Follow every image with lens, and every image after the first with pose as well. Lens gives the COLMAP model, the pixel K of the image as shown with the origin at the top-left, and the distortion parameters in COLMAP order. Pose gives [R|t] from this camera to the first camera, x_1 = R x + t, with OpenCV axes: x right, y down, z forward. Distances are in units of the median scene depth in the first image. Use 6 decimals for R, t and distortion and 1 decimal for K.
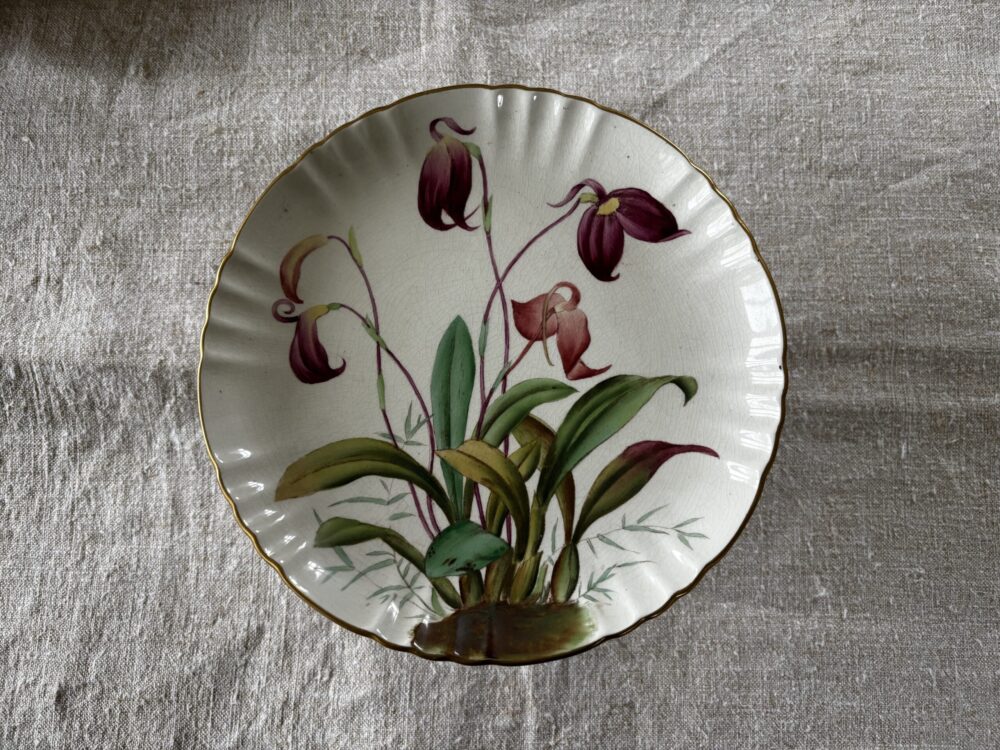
lens RADIAL K [[782.2, 0, 500.0], [0, 782.2, 375.0], [0, 0, 1]] dist [0.041268, -0.069110]
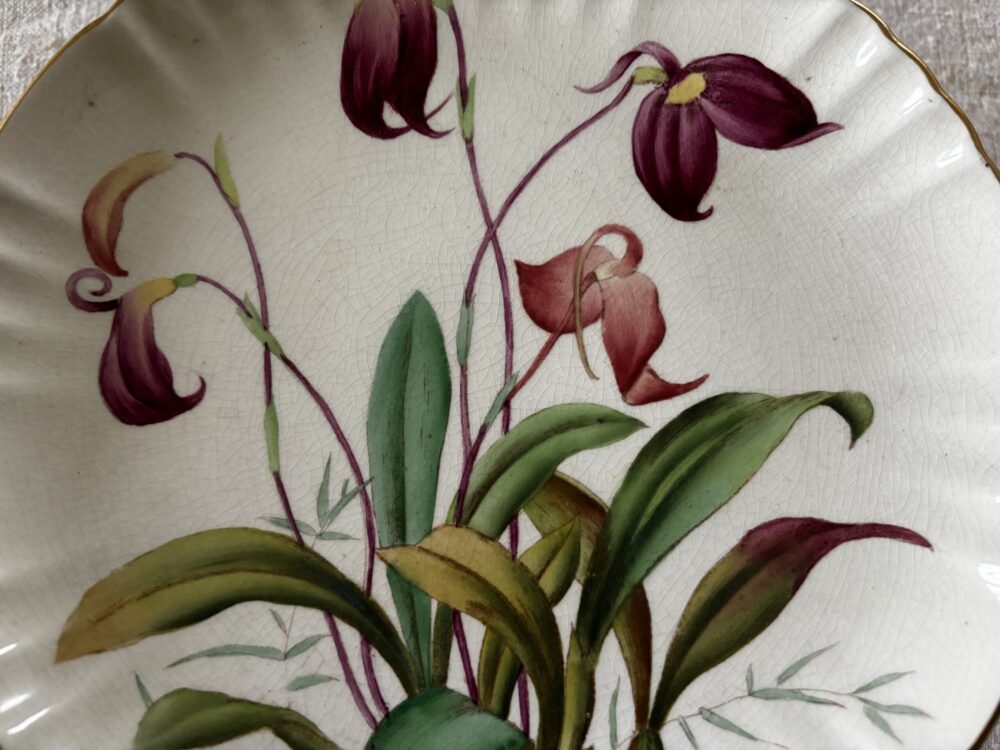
lens RADIAL K [[748.4, 0, 500.0], [0, 748.4, 375.0], [0, 0, 1]] dist [-0.028817, -0.002869]
pose [[0.999580, -0.026807, 0.011037, -0.003775], [0.027340, 0.998309, -0.051307, 0.009718], [-0.009643, 0.051587, 0.998622, 0.509637]]
